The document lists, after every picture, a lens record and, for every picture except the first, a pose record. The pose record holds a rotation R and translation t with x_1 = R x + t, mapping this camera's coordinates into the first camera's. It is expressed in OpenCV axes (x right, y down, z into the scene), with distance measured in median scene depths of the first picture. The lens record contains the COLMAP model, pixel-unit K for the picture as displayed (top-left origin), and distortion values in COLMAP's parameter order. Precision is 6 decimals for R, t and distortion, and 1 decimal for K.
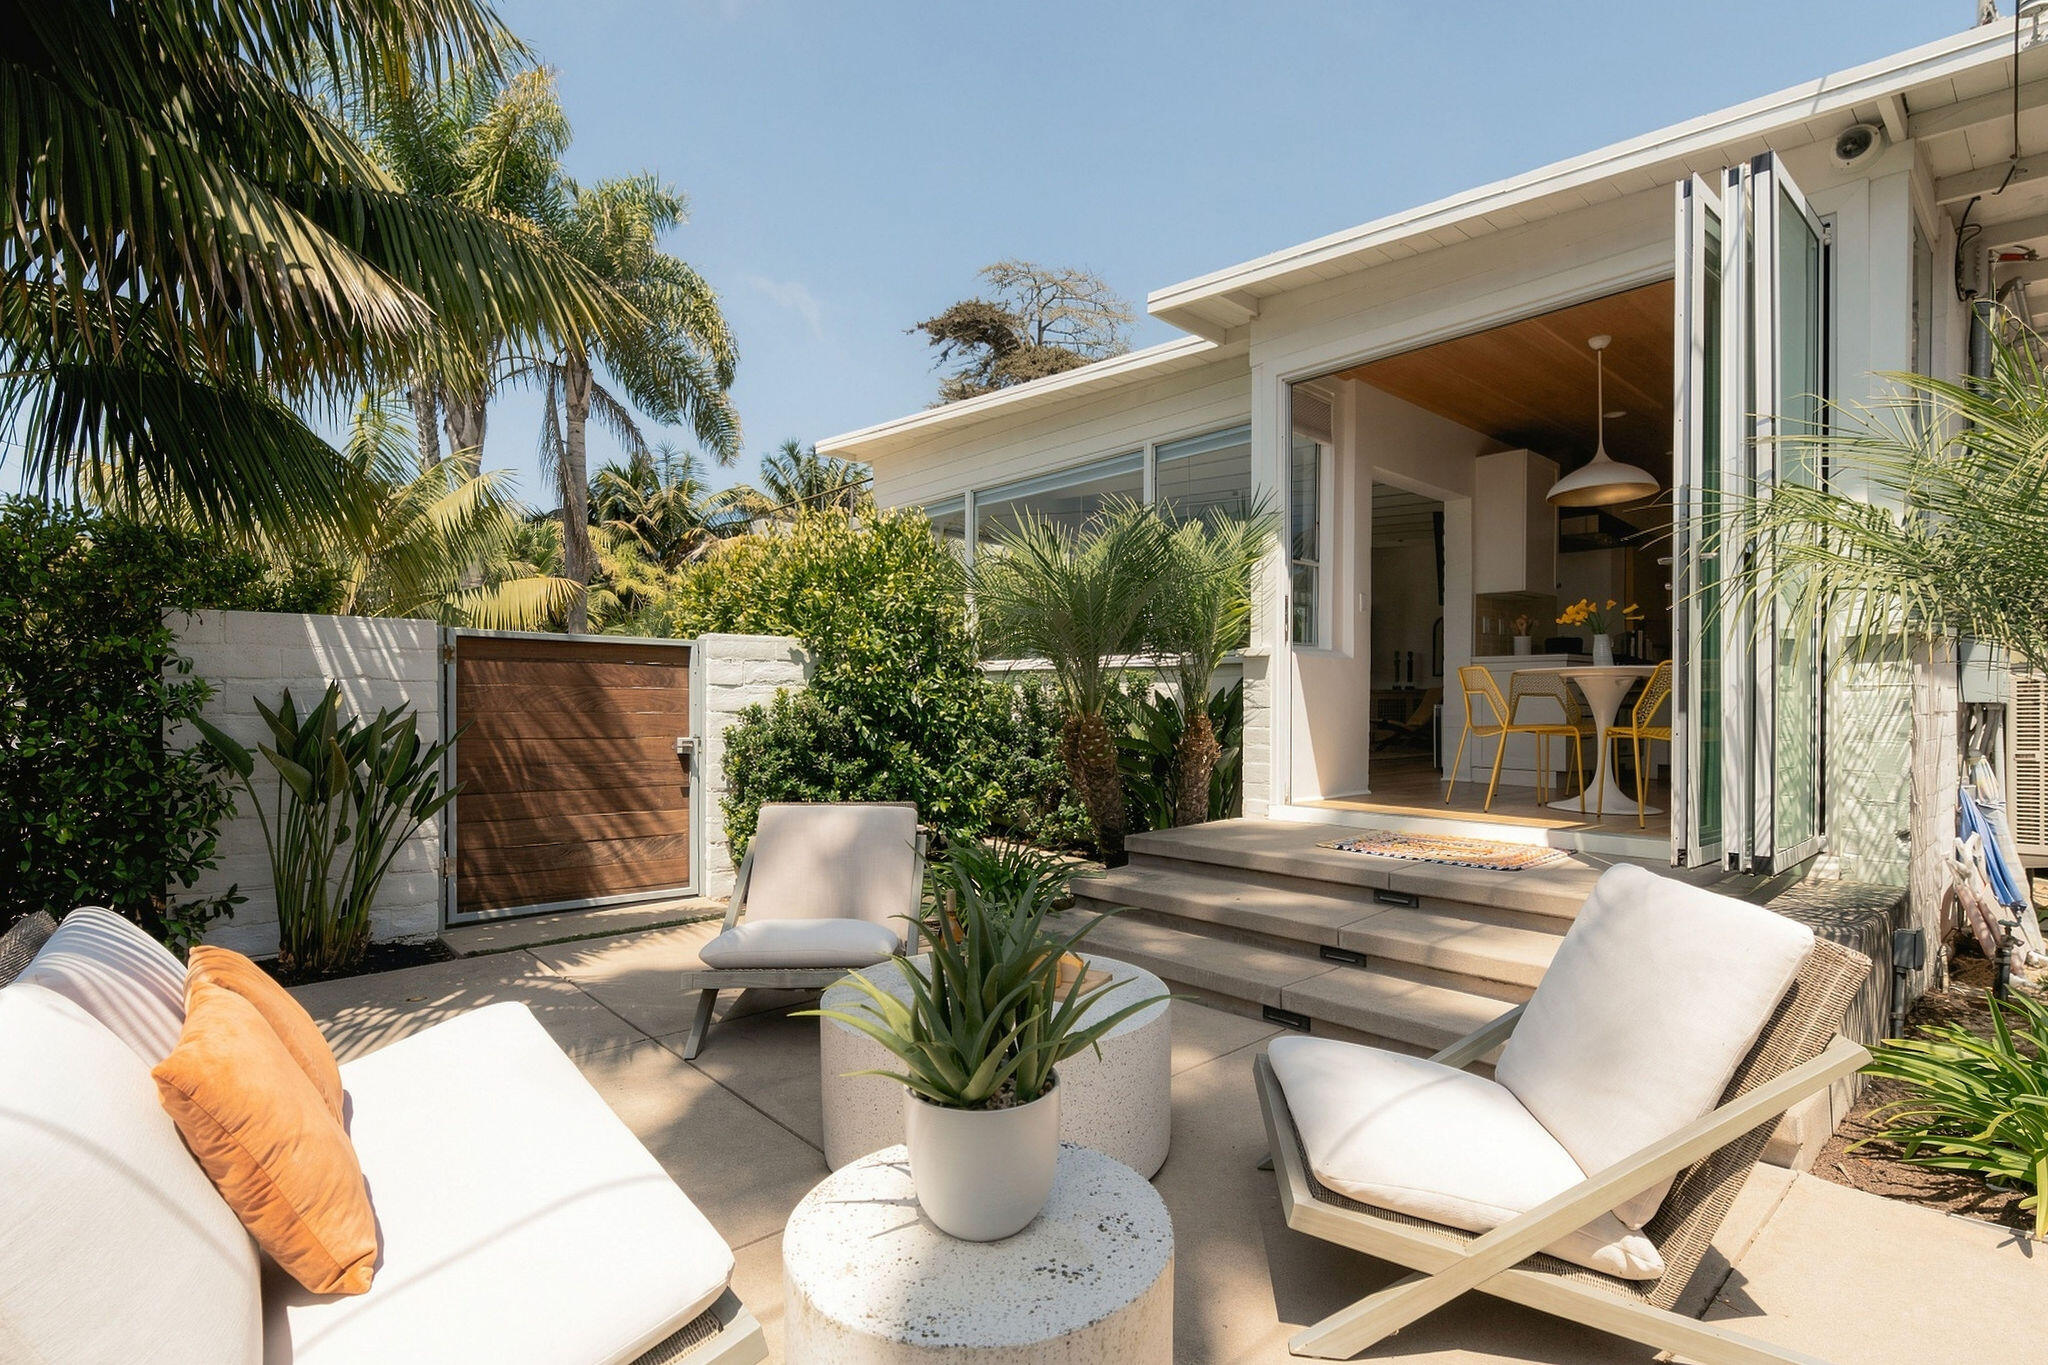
lens RADIAL K [[974.8, 0, 1024.4], [0, 974.8, 710.5], [0, 0, 1]] dist [0.000947, -0.000245]
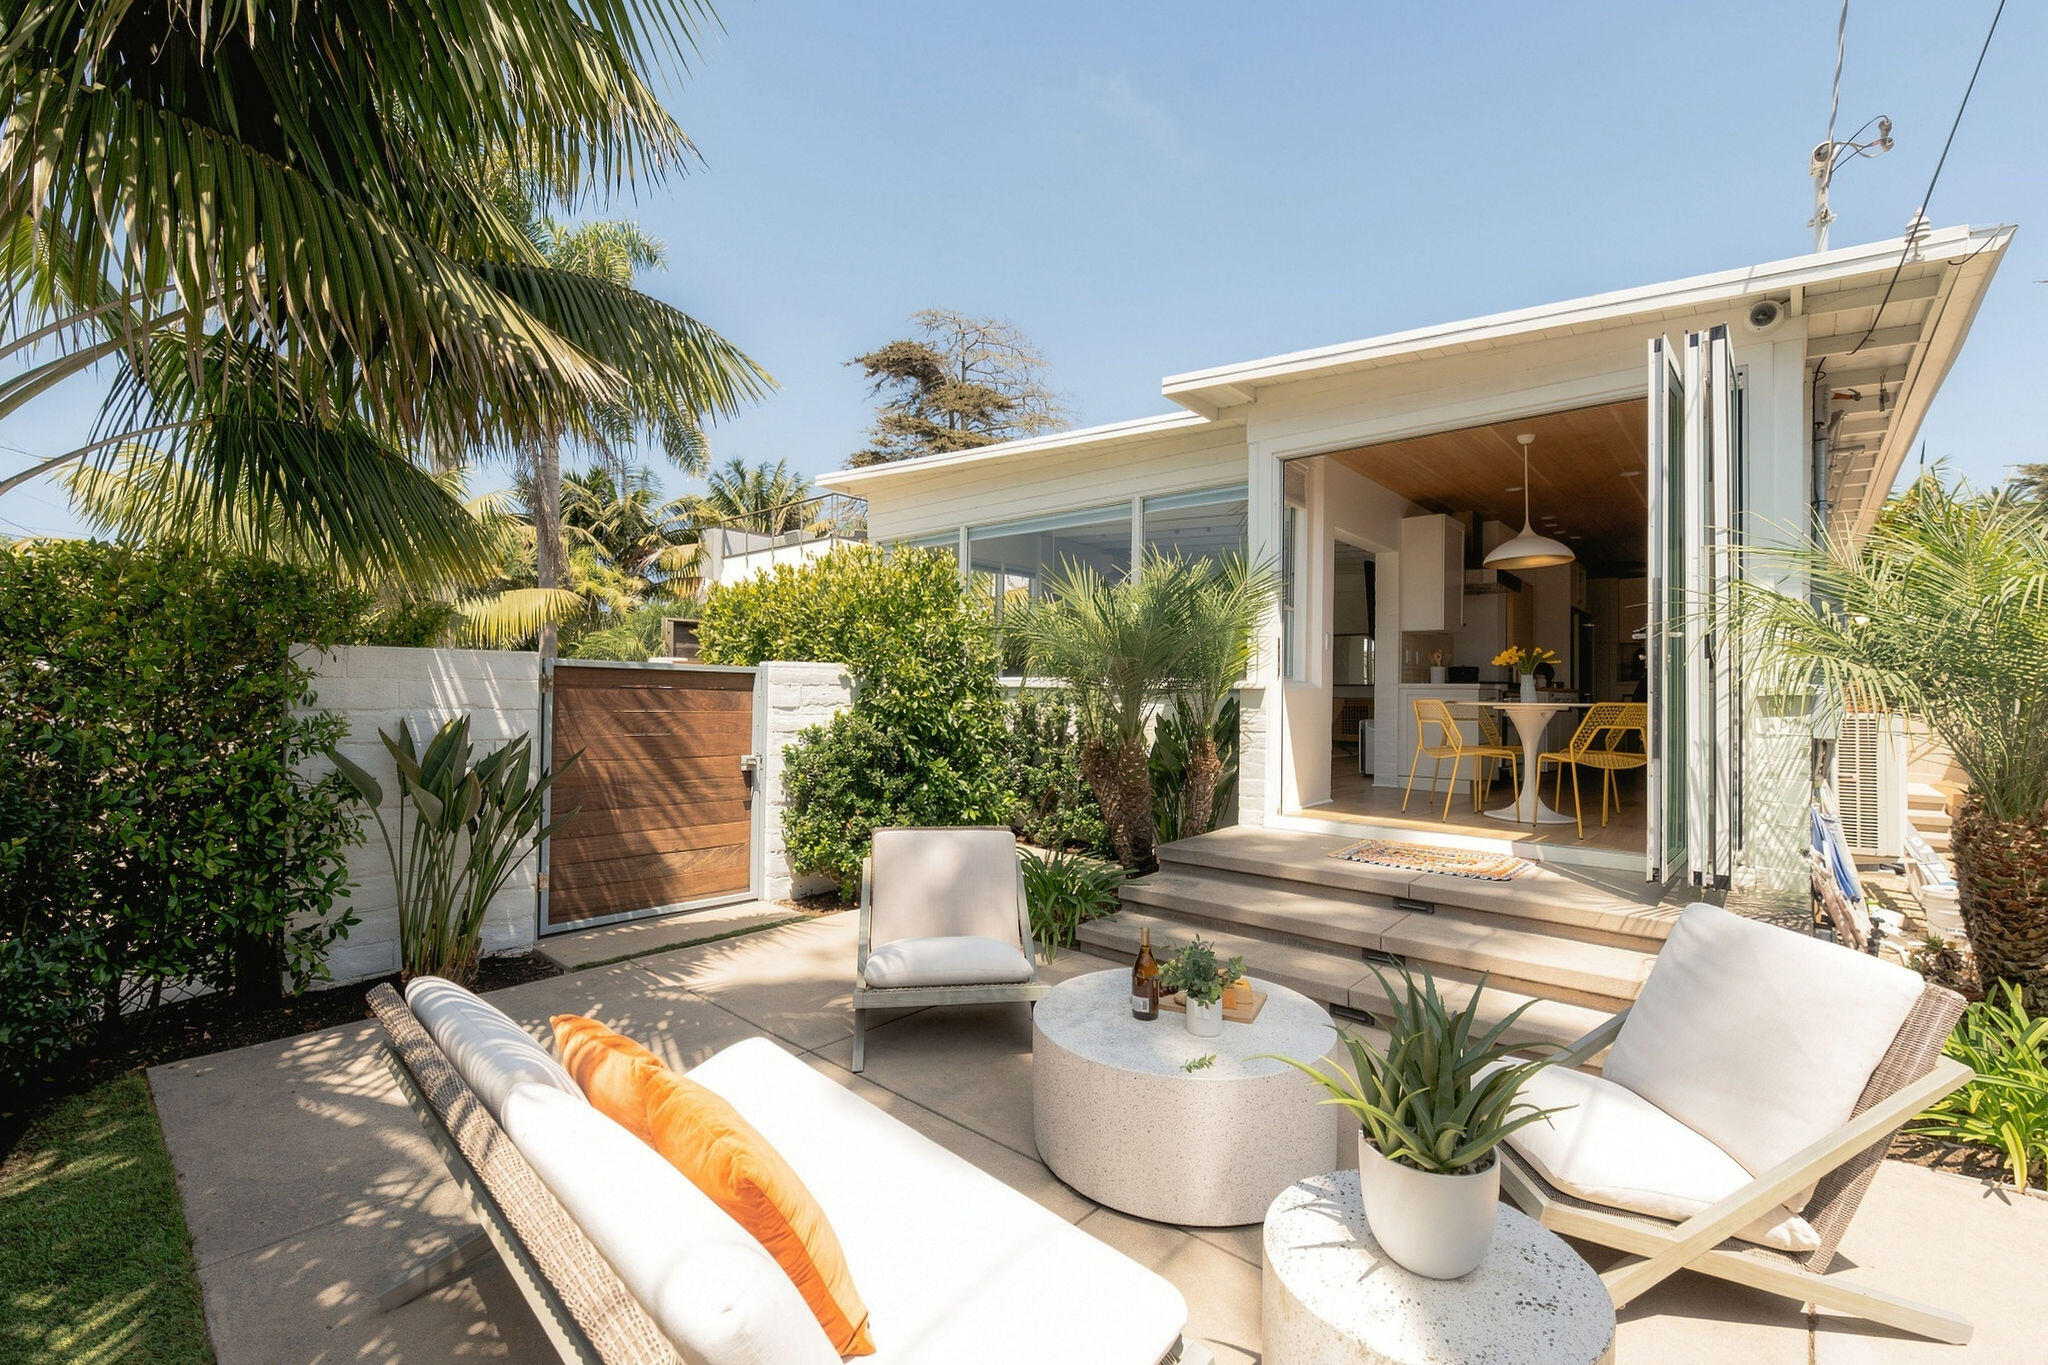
lens RADIAL K [[864.7, 0, 1024.0], [0, 864.7, 682.5], [0, 0, 1]] dist [-0.001002, -0.000114]
pose [[0.993076, 0.011977, 0.116860, -0.157469], [-0.009841, 0.999774, -0.018833, -0.040186], [-0.117059, 0.017552, 0.992970, -0.006662]]
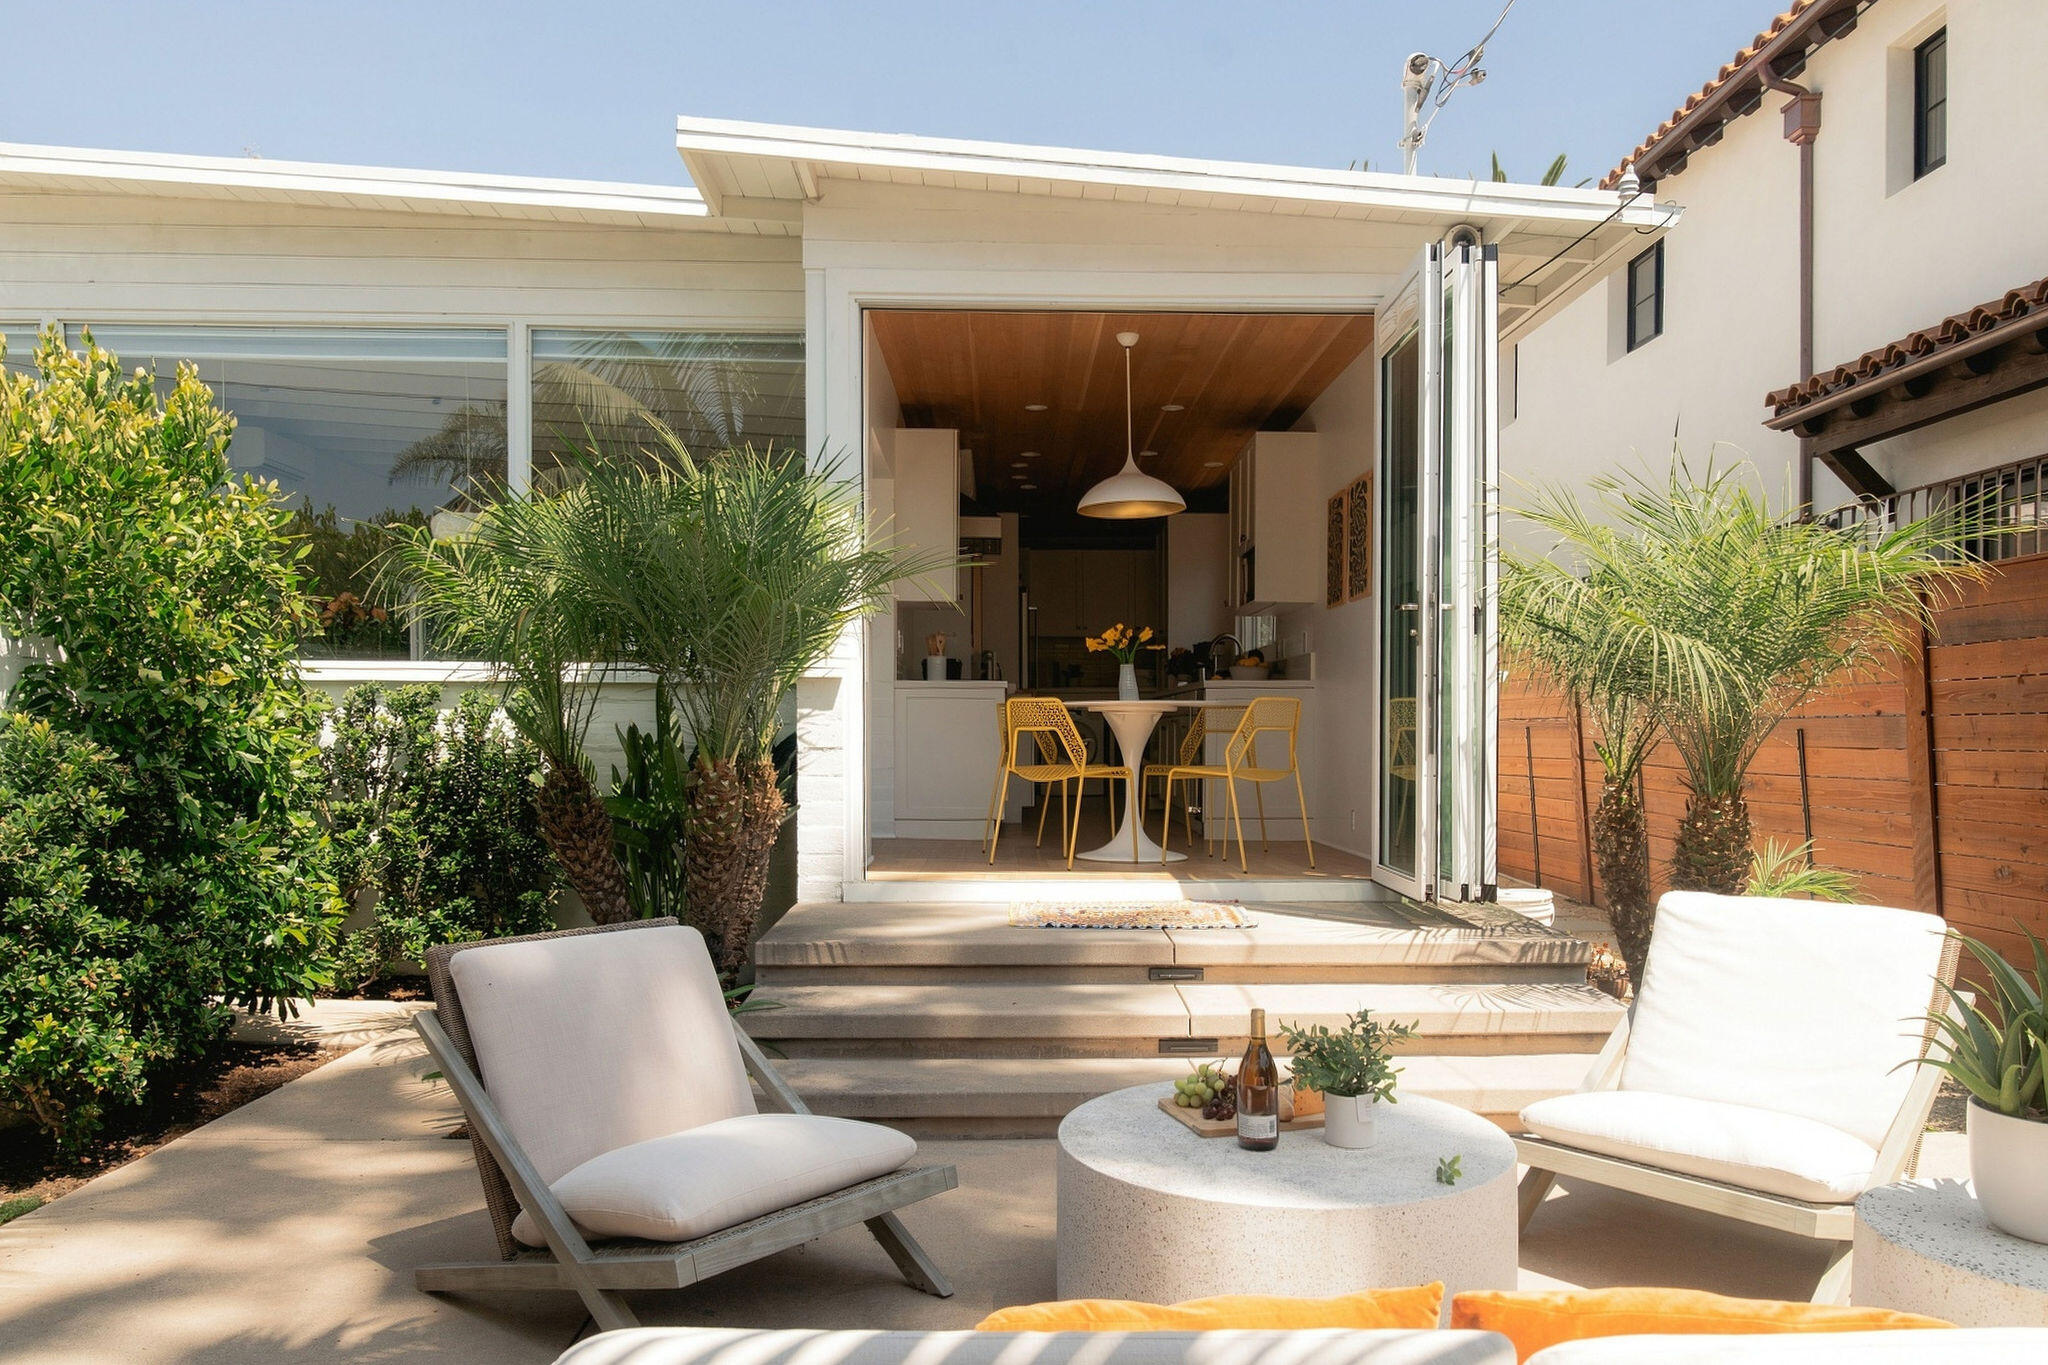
lens RADIAL K [[1476.9, 0, 1024.0], [0, 1476.9, 730.7], [0, 0, 1]] dist [0.026154, 0.000599]
pose [[0.647228, -0.000559, 0.762296, -0.488375], [0.005718, 0.999975, -0.004122, -0.010811], [-0.762275, 0.007027, 0.647215, 0.183489]]
